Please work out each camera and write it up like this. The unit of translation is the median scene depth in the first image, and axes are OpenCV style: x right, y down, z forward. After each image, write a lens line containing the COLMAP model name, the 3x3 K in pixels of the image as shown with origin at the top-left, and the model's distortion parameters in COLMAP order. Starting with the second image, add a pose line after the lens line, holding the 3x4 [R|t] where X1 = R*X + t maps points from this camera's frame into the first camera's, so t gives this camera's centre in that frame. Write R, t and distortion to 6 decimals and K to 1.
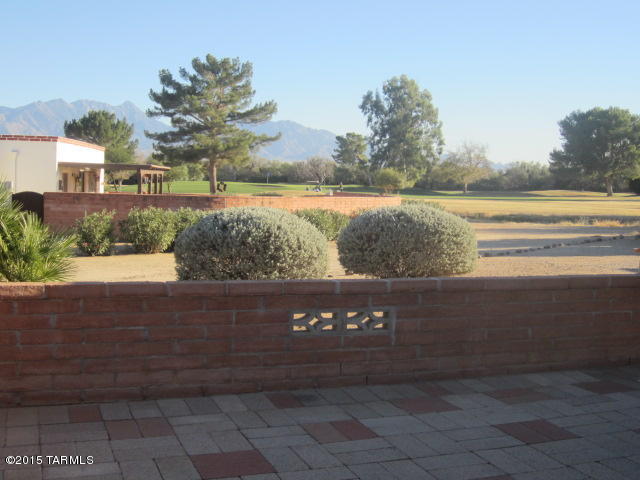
lens RADIAL K [[829.7, 0, 320.0], [0, 829.7, 240.0], [0, 0, 1]] dist [-0.104507, -0.004237]
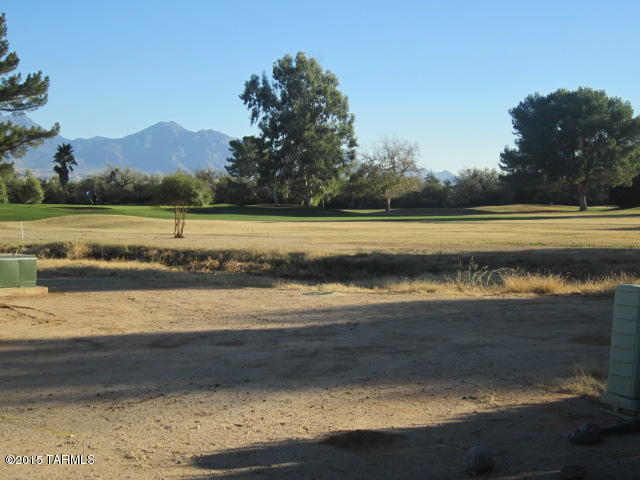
lens RADIAL K [[980.5, 0, 320.0], [0, 980.5, 240.0], [0, 0, 1]] dist [-0.119209, 0.022925]
pose [[0.997406, -0.025227, 0.067423, 0.057087], [0.027277, 0.999188, -0.029659, -0.007723], [-0.066620, 0.031421, 0.997284, 0.142880]]
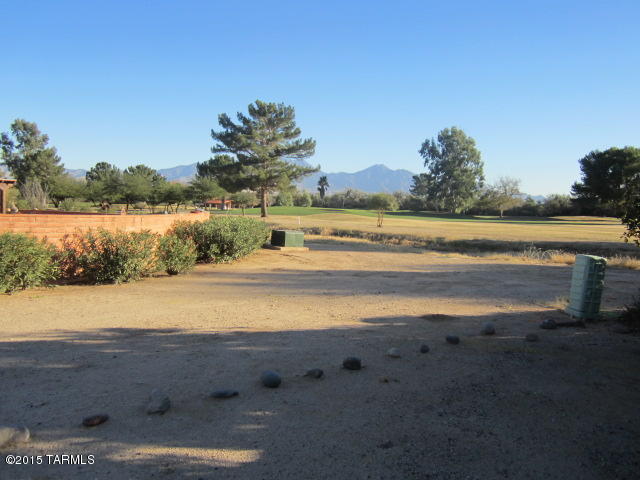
lens RADIAL K [[535.5, 0, 320.0], [0, 535.5, 240.0], [0, 0, 1]] dist [-0.021600, -0.010559]
pose [[0.981277, 0.018692, -0.191693, 0.059747], [-0.021171, 0.999717, -0.010891, -0.006963], [0.191435, 0.014746, 0.981395, 0.134368]]
